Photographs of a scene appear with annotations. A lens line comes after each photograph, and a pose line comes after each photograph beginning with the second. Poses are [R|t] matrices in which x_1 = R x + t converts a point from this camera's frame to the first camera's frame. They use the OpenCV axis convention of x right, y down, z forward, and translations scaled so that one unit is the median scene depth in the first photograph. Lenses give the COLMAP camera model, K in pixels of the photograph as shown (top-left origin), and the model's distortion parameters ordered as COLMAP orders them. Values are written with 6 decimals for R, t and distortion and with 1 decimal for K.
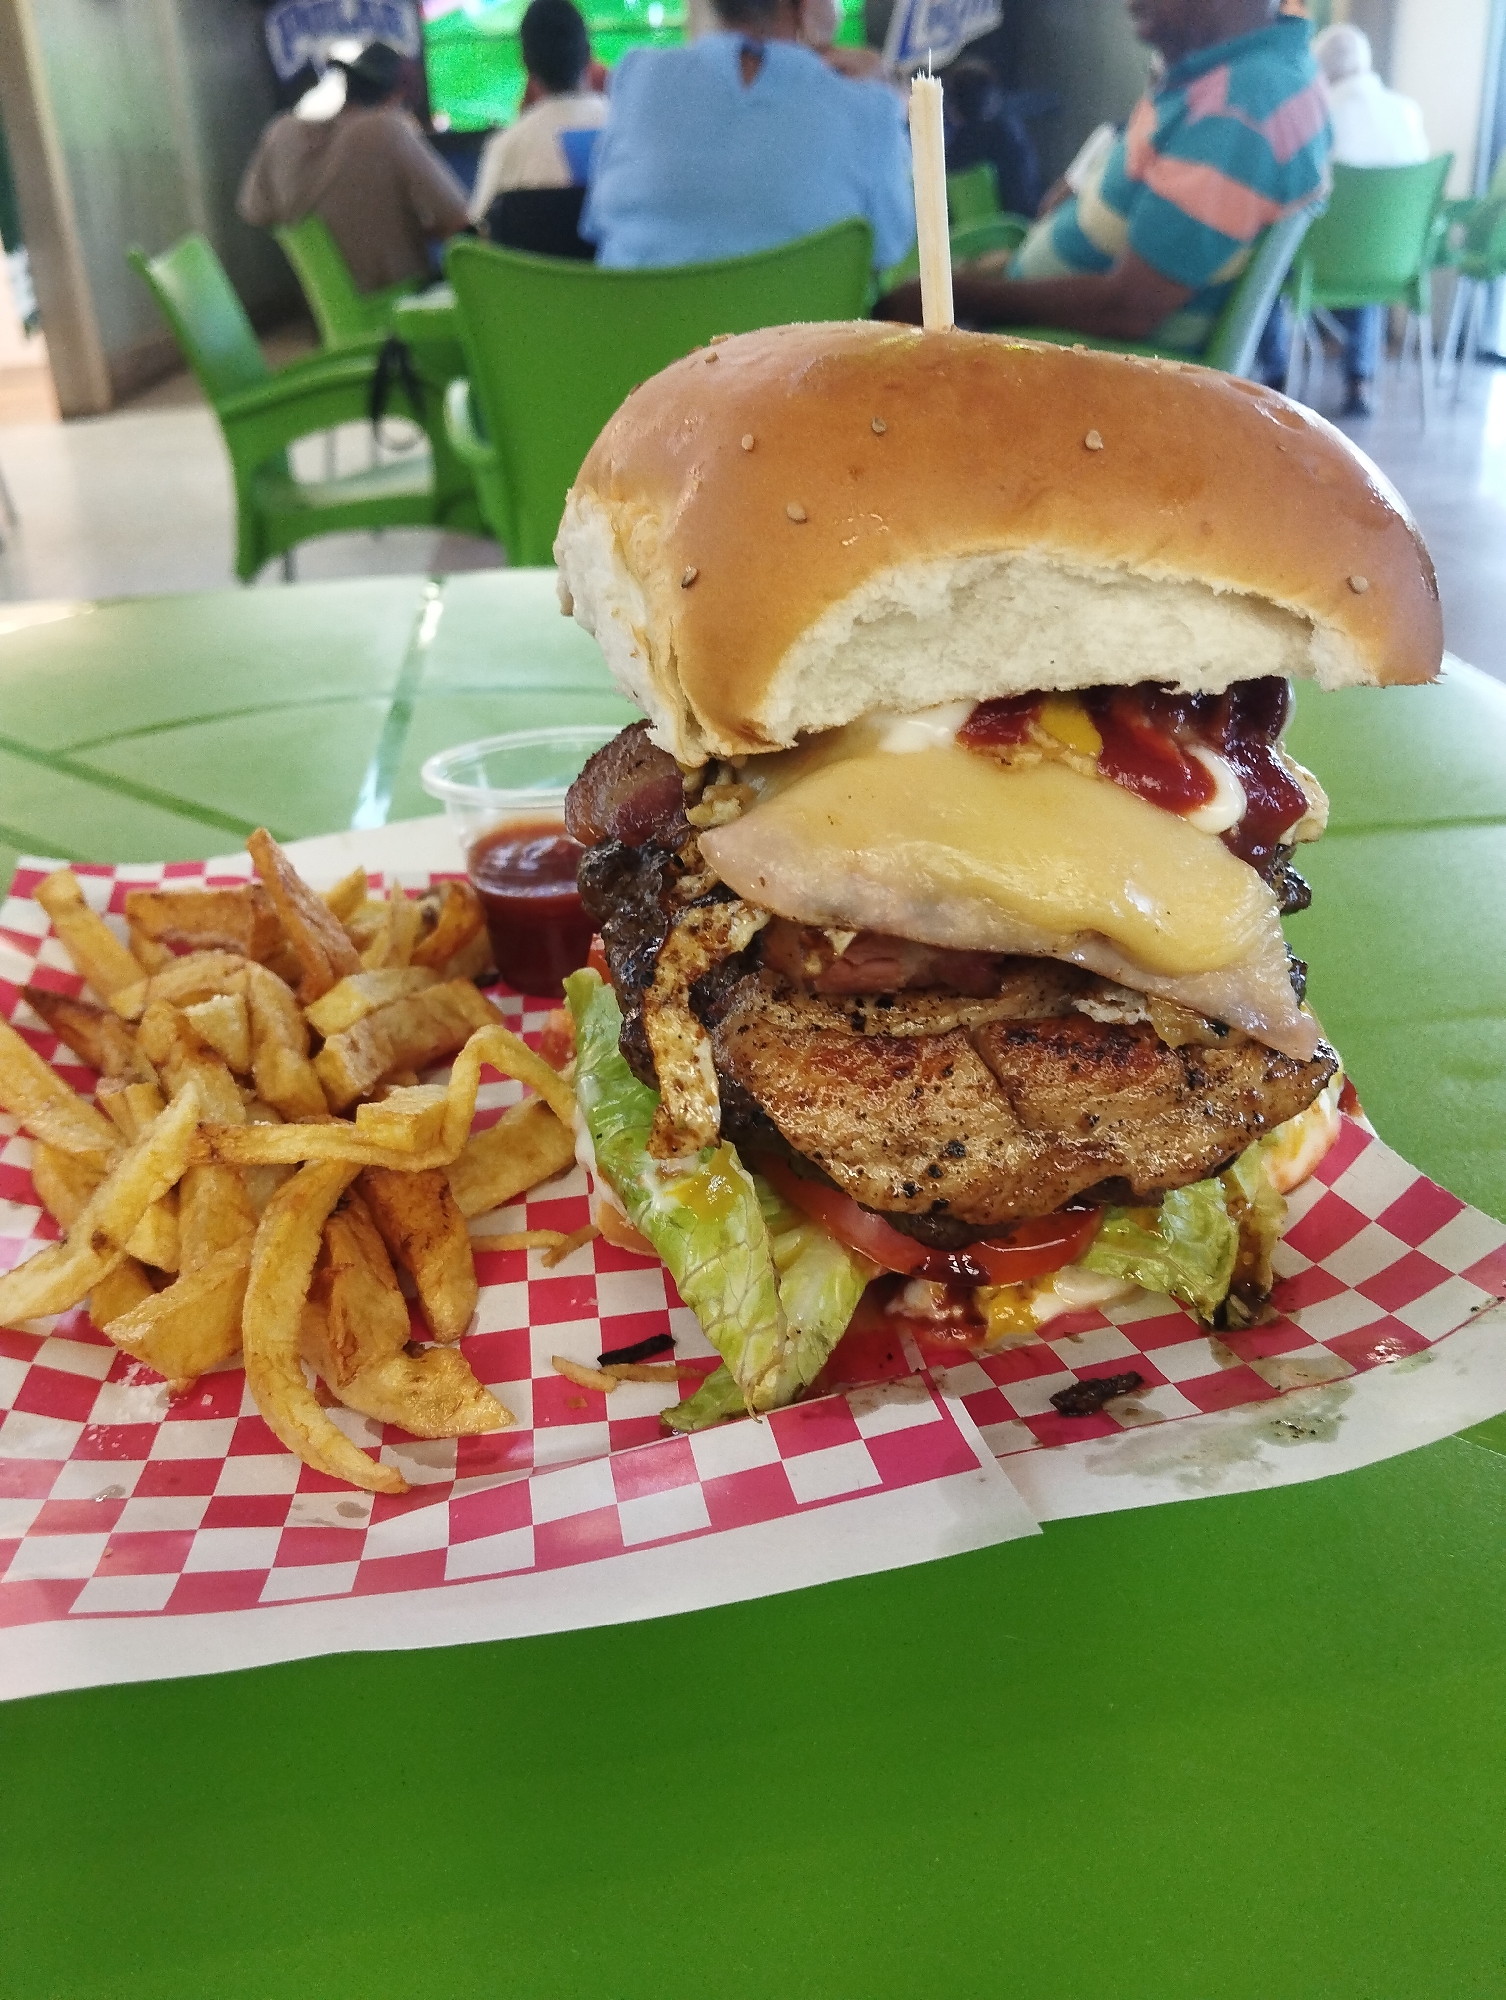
lens RADIAL K [[1783.6, 0, 753.4], [0, 1783.6, 1042.1], [0, 0, 1]] dist [0.082402, -0.176461]
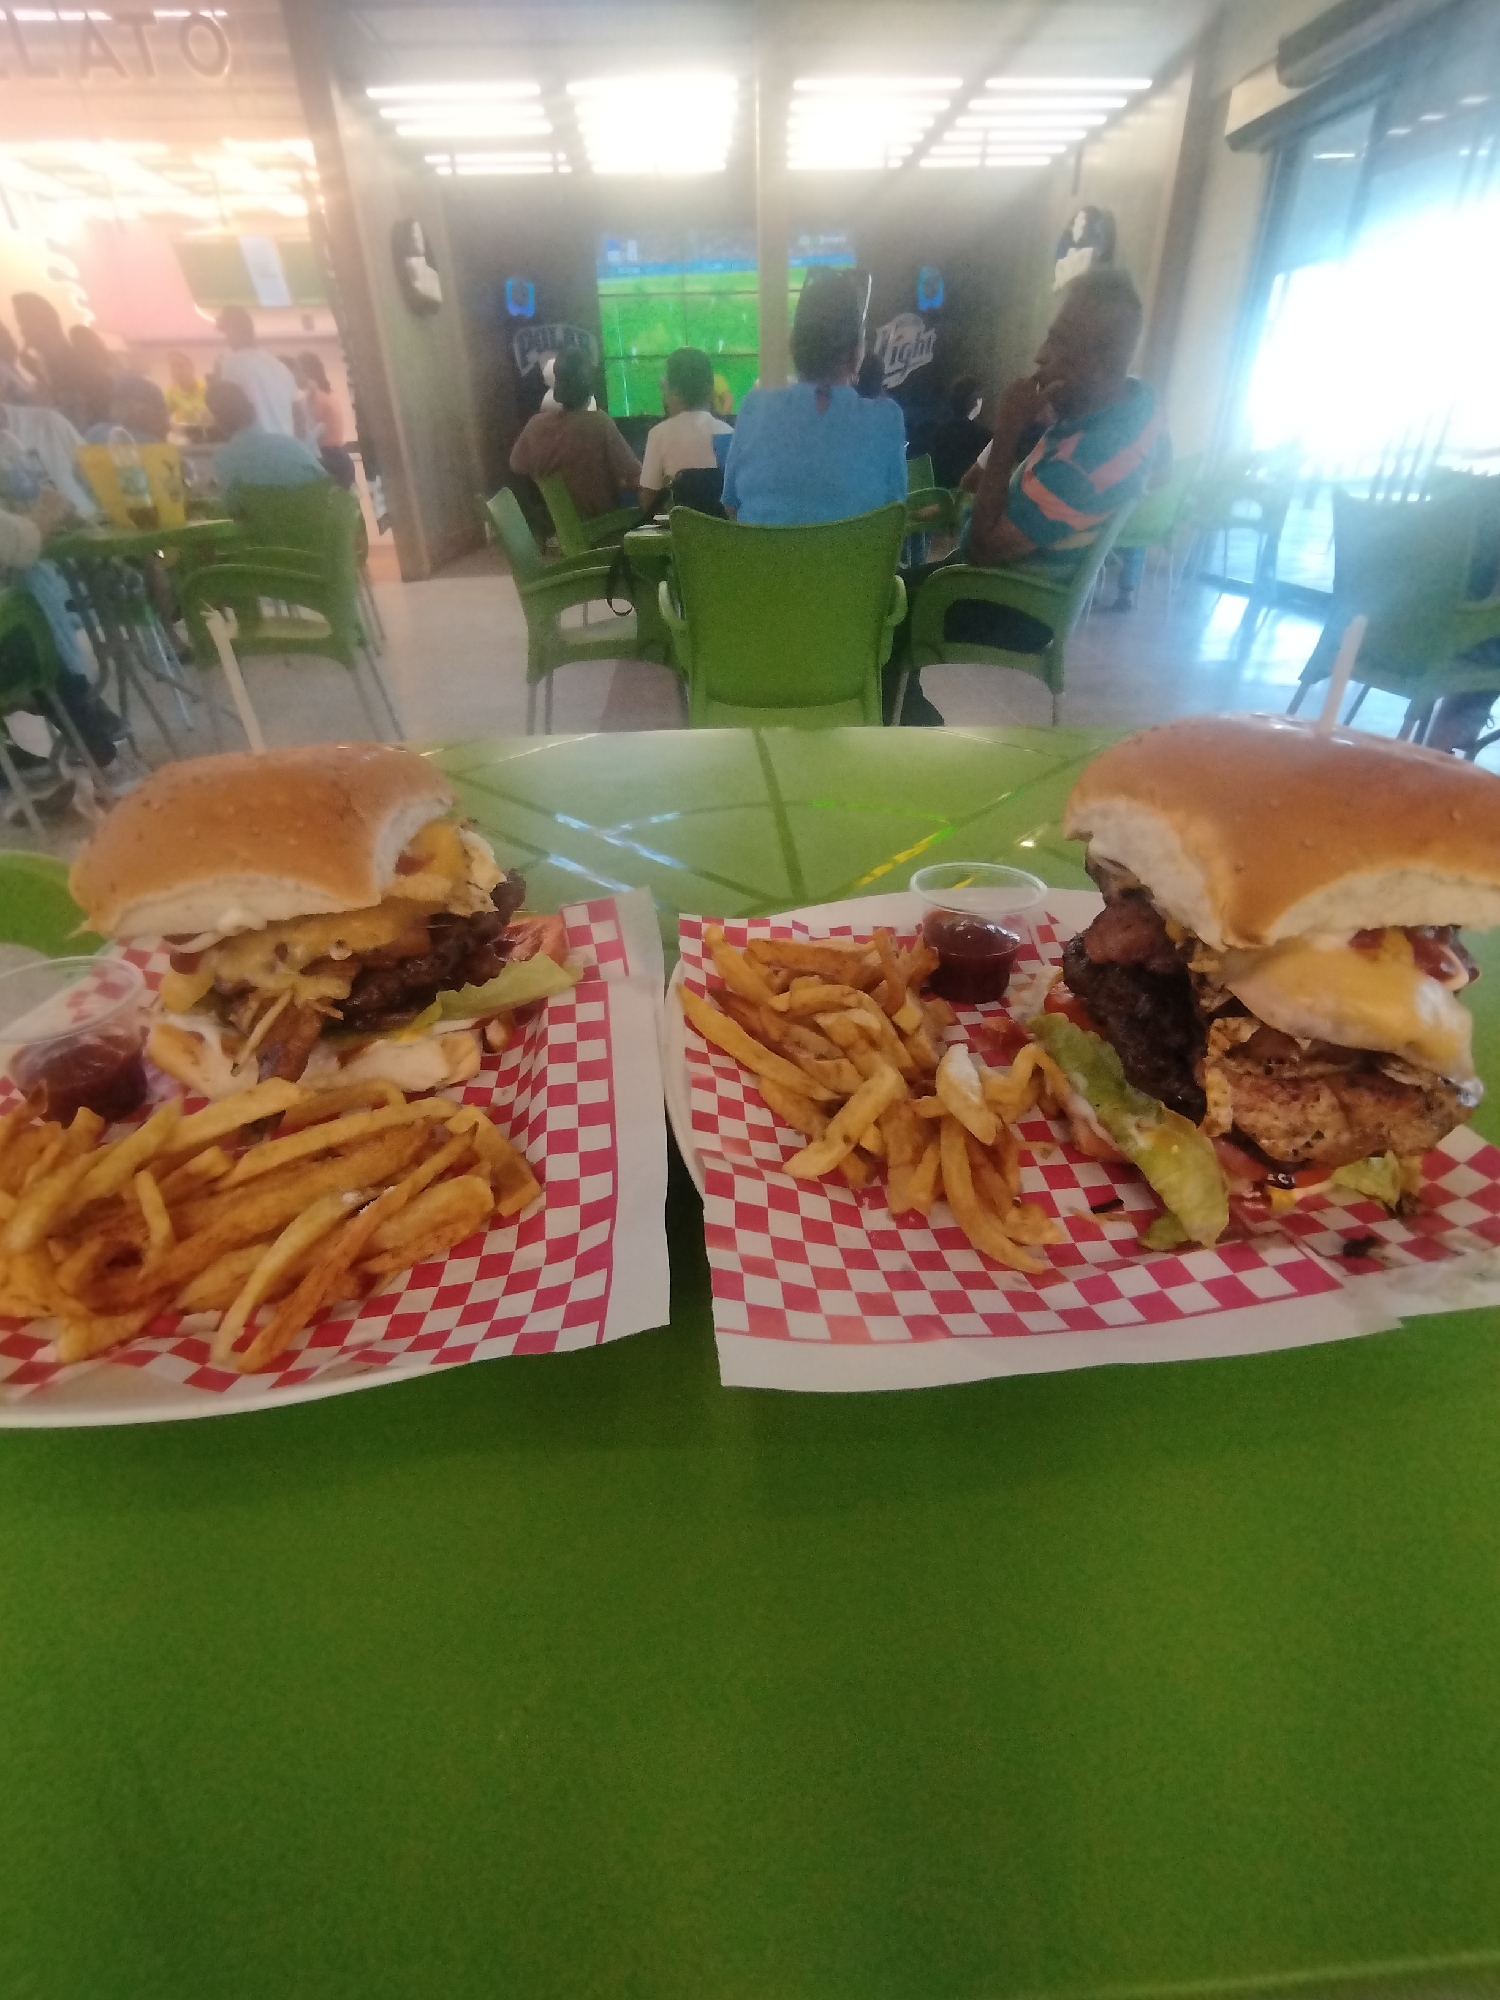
lens RADIAL K [[985.7, 0, 719.5], [0, 985.7, 1027.4], [0, 0, 1]] dist [-0.055609, 0.079333]
pose [[0.998627, 0.051741, -0.008138, -0.589040], [-0.050726, 0.994105, 0.095822, -0.140684], [0.013048, -0.095278, 0.995365, -0.155714]]
